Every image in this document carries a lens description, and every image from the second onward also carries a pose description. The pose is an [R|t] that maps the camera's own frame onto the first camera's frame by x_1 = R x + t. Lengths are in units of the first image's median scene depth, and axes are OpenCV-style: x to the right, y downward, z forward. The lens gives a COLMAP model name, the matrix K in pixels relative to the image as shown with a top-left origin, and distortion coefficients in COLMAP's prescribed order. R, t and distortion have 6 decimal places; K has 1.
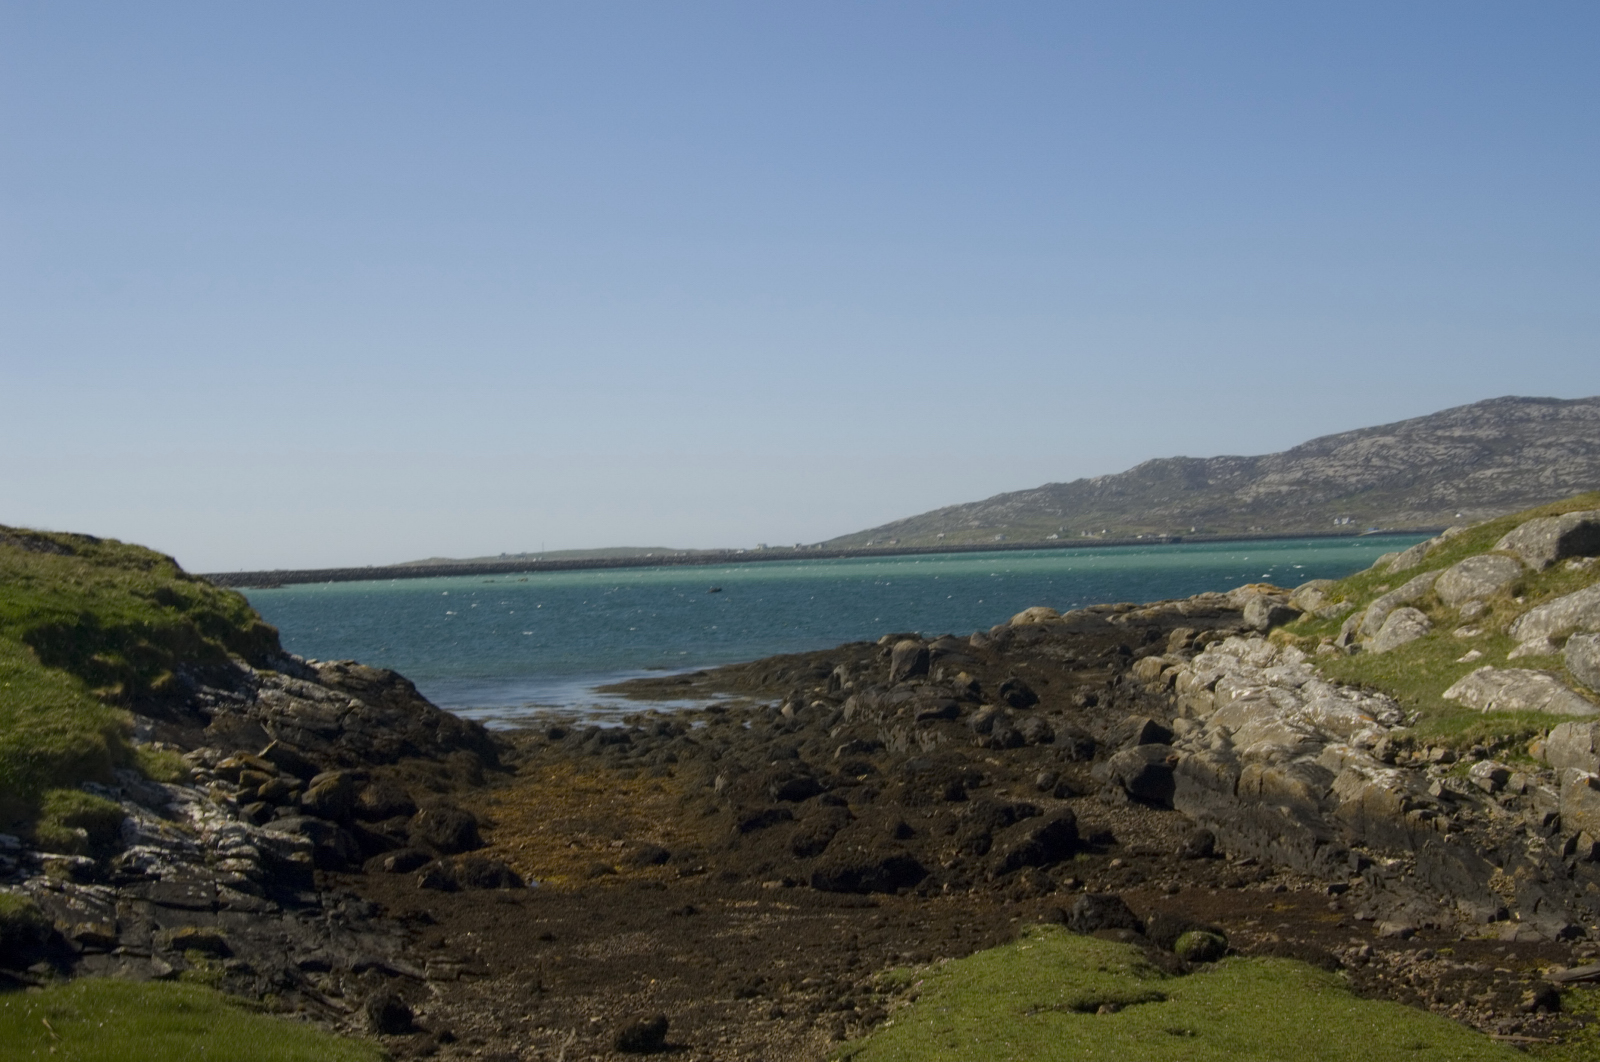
lens RADIAL K [[1961.8, 0, 793.7], [0, 1961.8, 553.1], [0, 0, 1]] dist [-0.130941, 0.153836]
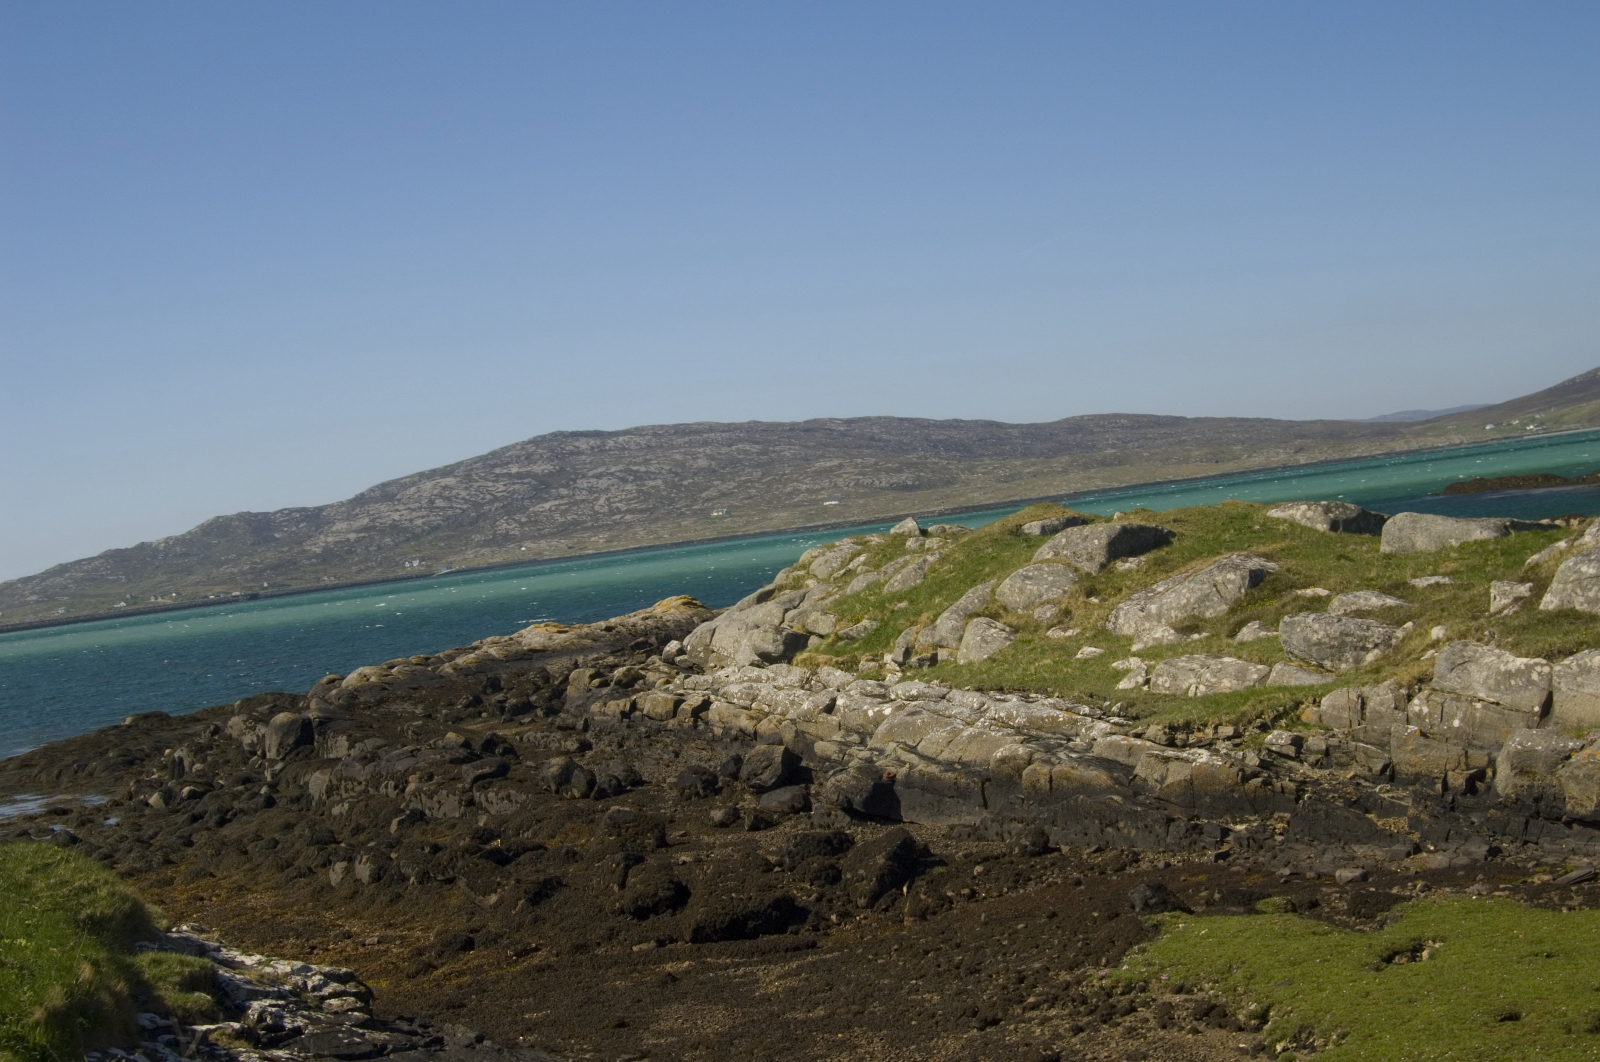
lens RADIAL K [[1961.8, 0, 793.7], [0, 1961.8, 553.1], [0, 0, 1]] dist [-0.130941, 0.153836]
pose [[0.887480, -0.079062, 0.454013, -0.227009], [0.090581, 0.995882, -0.003639, -0.011181], [-0.451856, 0.044355, 0.890987, 0.046265]]
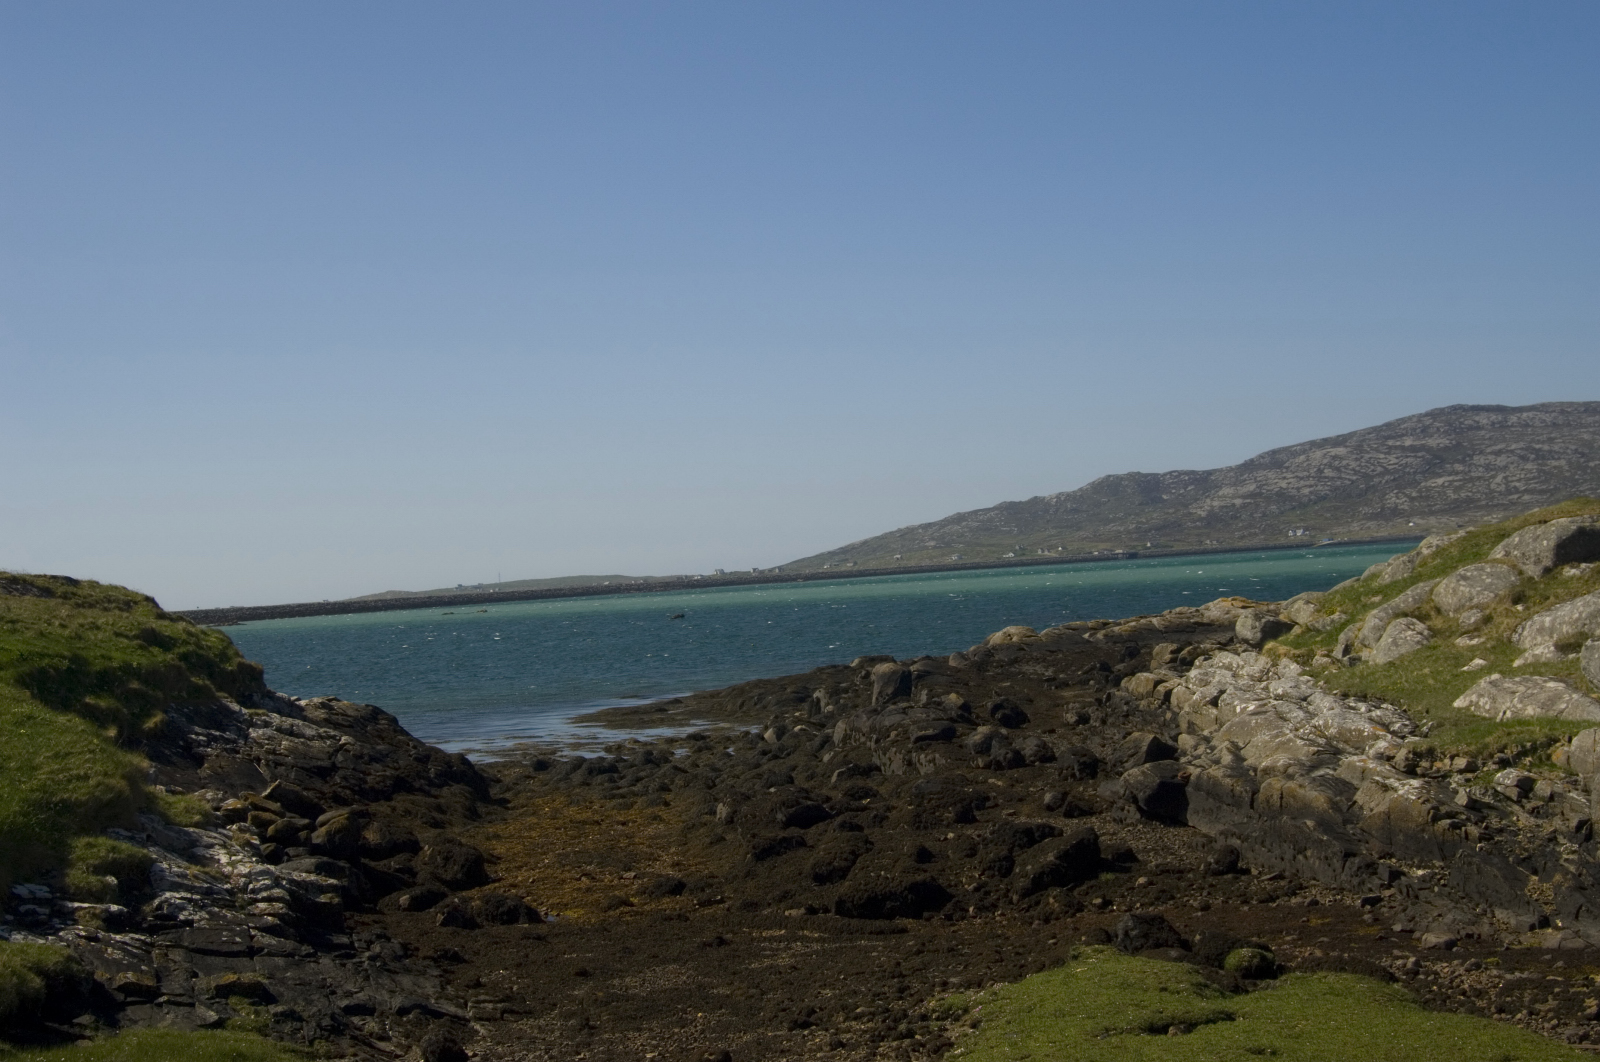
lens RADIAL K [[1961.8, 0, 793.7], [0, 1961.8, 553.1], [0, 0, 1]] dist [-0.130941, 0.153836]
pose [[0.999470, -0.023678, 0.022334, -0.017666], [0.023951, 0.999641, -0.012026, -0.000643], [-0.022041, 0.012555, 0.999678, 0.003321]]
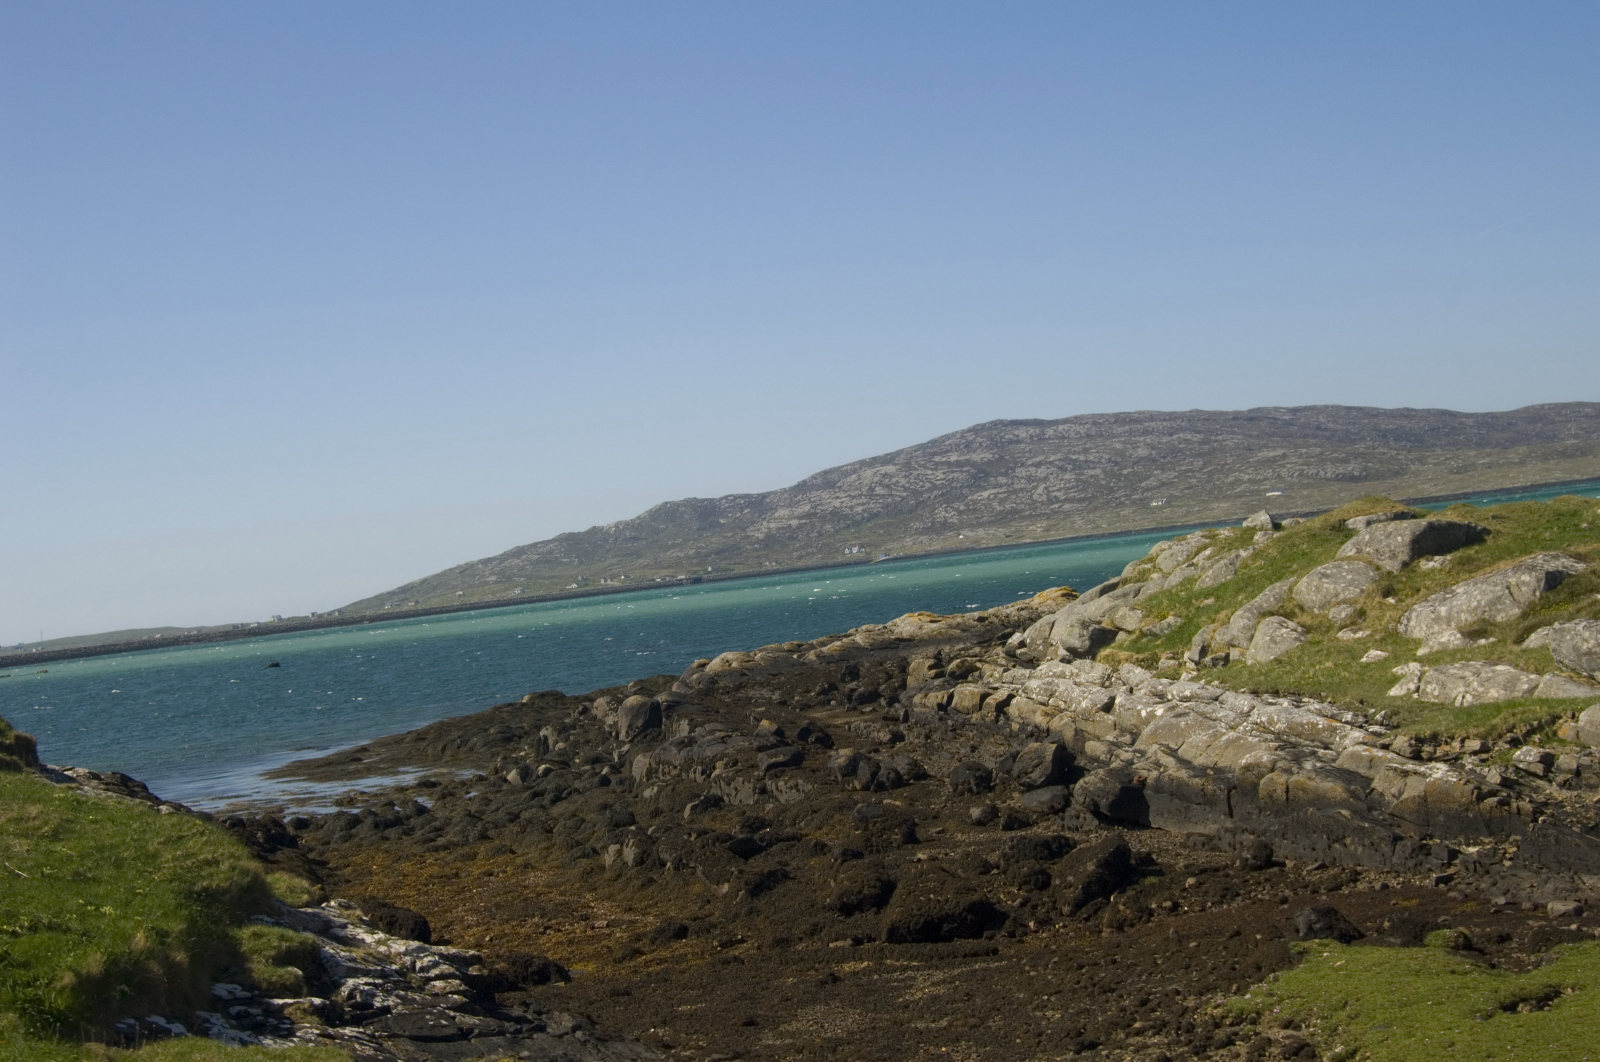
lens RADIAL K [[1961.8, 0, 793.7], [0, 1961.8, 553.1], [0, 0, 1]] dist [-0.130941, 0.153836]
pose [[0.966964, -0.069461, 0.245266, -0.156605], [0.075811, 0.996985, -0.016530, -0.006874], [-0.243378, 0.034578, 0.969315, 0.030871]]
